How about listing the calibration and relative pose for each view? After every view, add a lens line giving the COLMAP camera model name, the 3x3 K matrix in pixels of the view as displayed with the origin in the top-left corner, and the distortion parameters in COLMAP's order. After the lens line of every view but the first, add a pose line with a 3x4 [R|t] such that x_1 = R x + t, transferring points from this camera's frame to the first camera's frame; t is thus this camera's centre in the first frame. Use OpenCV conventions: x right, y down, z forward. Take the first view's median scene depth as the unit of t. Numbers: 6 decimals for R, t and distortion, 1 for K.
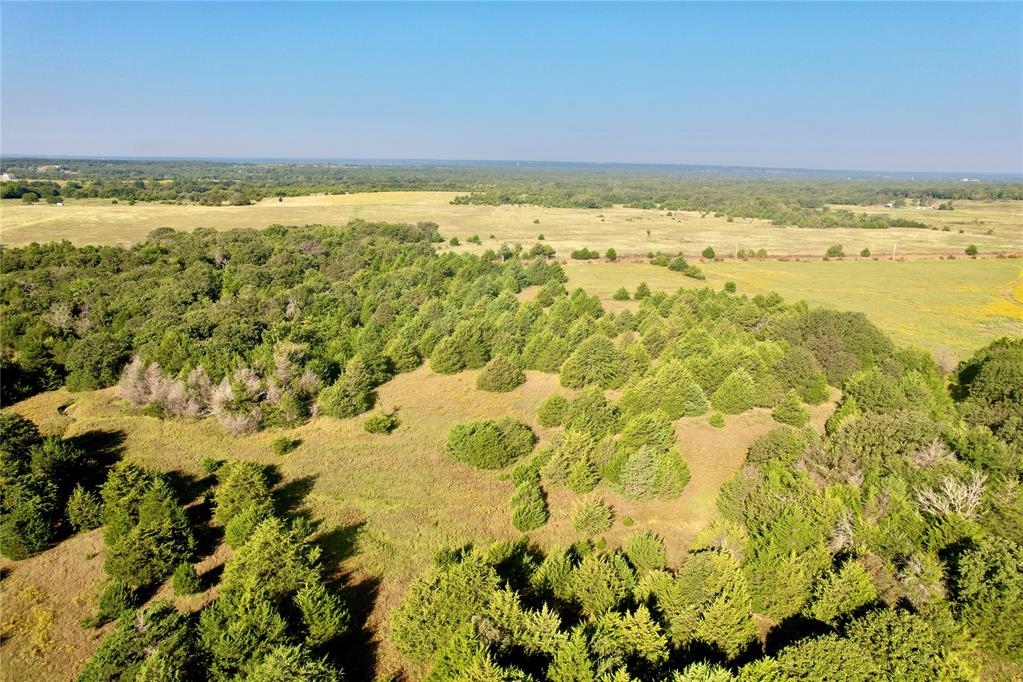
lens RADIAL K [[653.3, 0, 515.8], [0, 653.3, 344.6], [0, 0, 1]] dist [-0.071467, 0.062257]
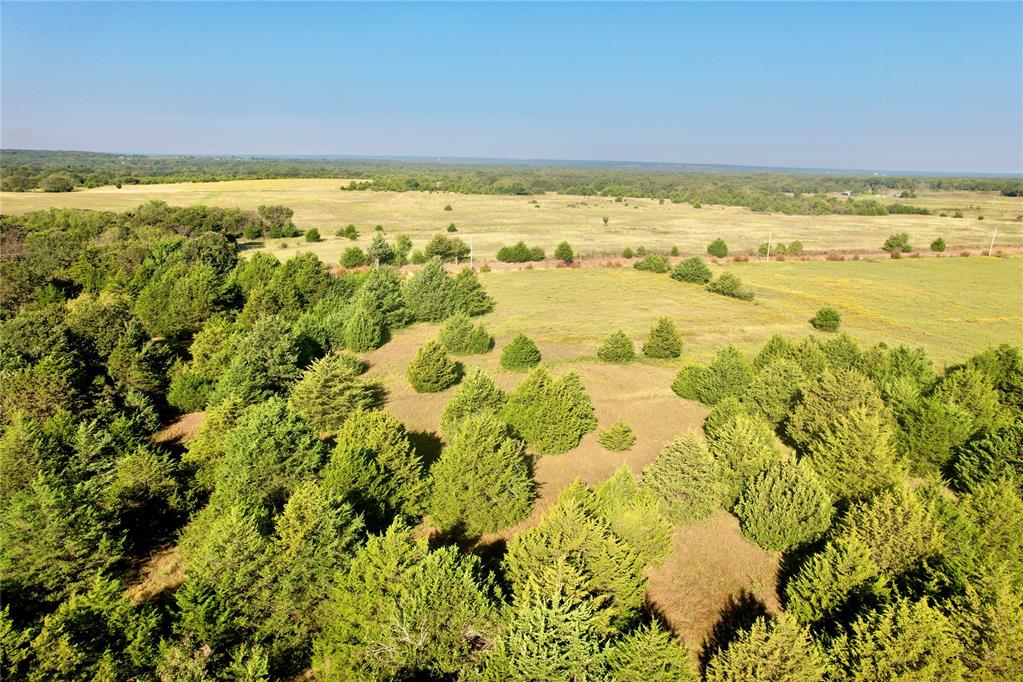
lens RADIAL K [[653.3, 0, 515.8], [0, 653.3, 344.6], [0, 0, 1]] dist [-0.071467, 0.062257]
pose [[0.993409, -0.027276, 0.111332, 0.022174], [0.026785, 0.999624, 0.005902, -0.038984], [-0.111451, -0.002881, 0.993766, 0.270806]]
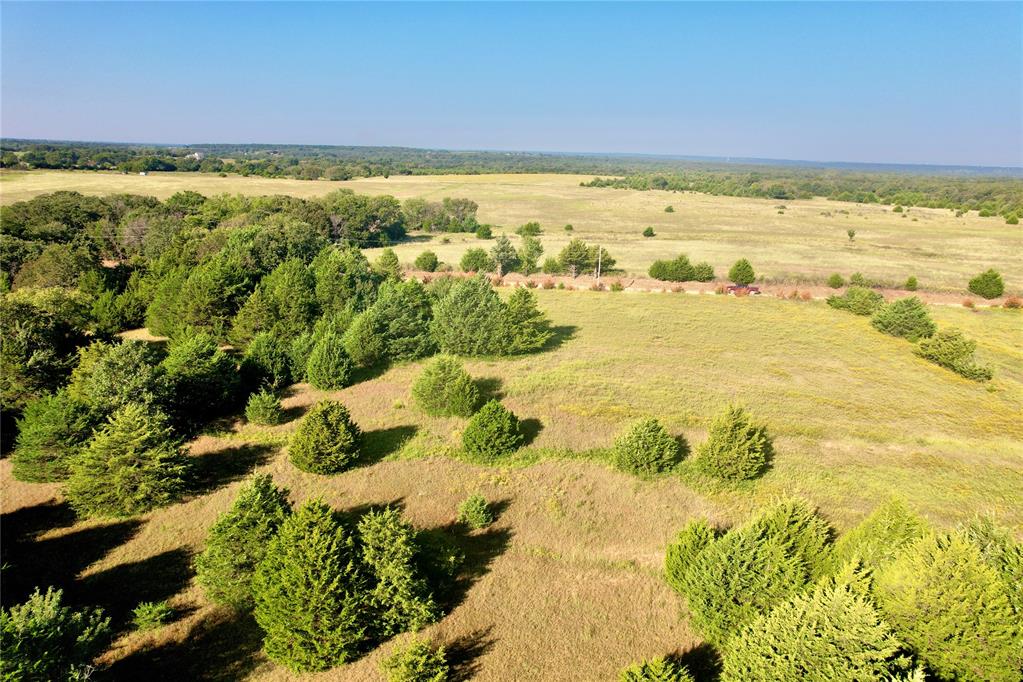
lens RADIAL K [[653.3, 0, 515.8], [0, 653.3, 344.6], [0, 0, 1]] dist [-0.071467, 0.062257]
pose [[0.952989, 0.095420, -0.287589, 0.086141], [-0.093432, 0.995411, 0.020664, -0.055310], [0.288241, 0.007177, 0.957531, 0.344509]]
